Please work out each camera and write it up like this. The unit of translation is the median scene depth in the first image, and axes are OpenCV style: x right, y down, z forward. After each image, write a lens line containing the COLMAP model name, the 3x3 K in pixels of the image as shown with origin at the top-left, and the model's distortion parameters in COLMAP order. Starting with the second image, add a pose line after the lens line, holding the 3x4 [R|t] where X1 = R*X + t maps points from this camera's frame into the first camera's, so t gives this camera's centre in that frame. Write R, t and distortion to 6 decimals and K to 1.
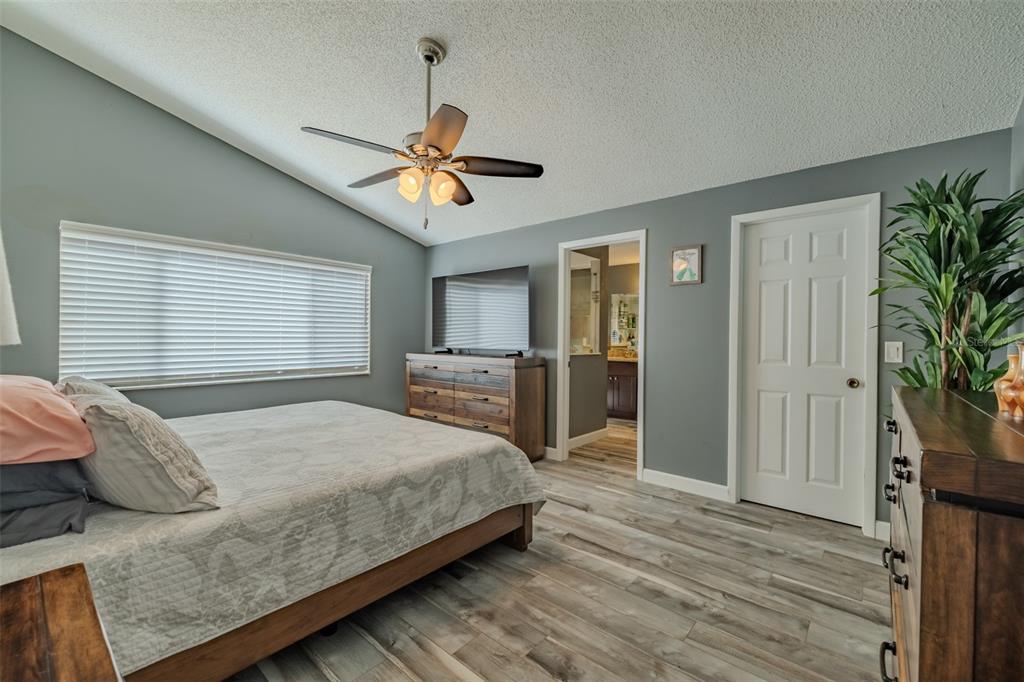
lens RADIAL K [[427.7, 0, 512.5], [0, 427.7, 336.8], [0, 0, 1]] dist [0.000313, 0.000105]
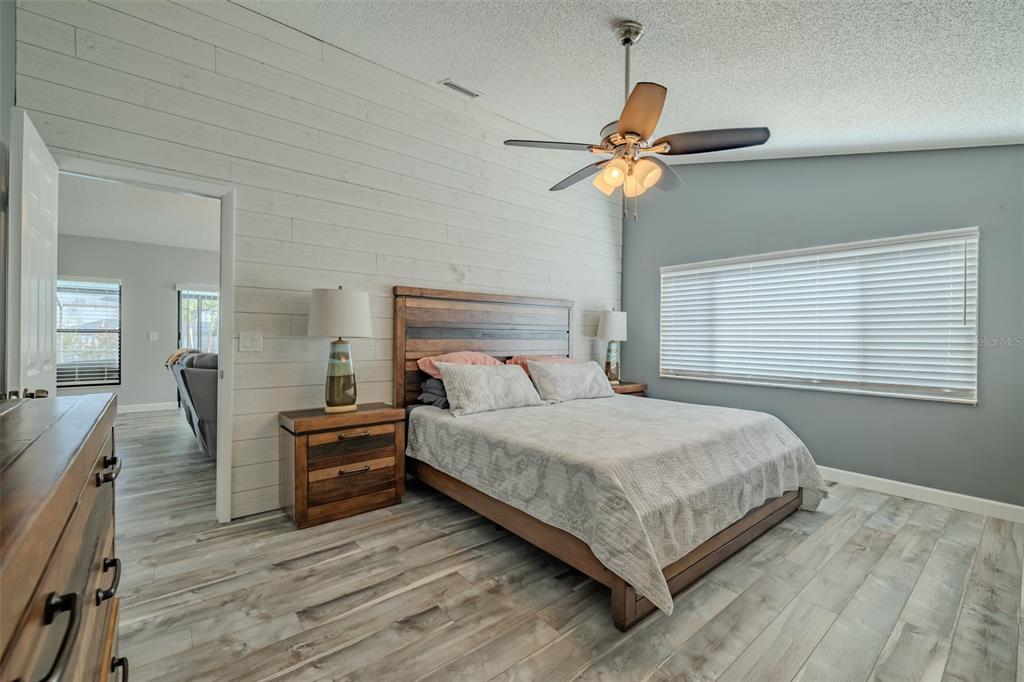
lens RADIAL K [[427.7, 0, 512.5], [0, 427.7, 336.8], [0, 0, 1]] dist [0.000313, 0.000105]
pose [[-0.173358, -0.012592, -0.984778, 0.990823], [-0.011815, 0.999873, -0.010705, 0.014774], [0.984788, 0.009779, -0.173485, 1.192876]]
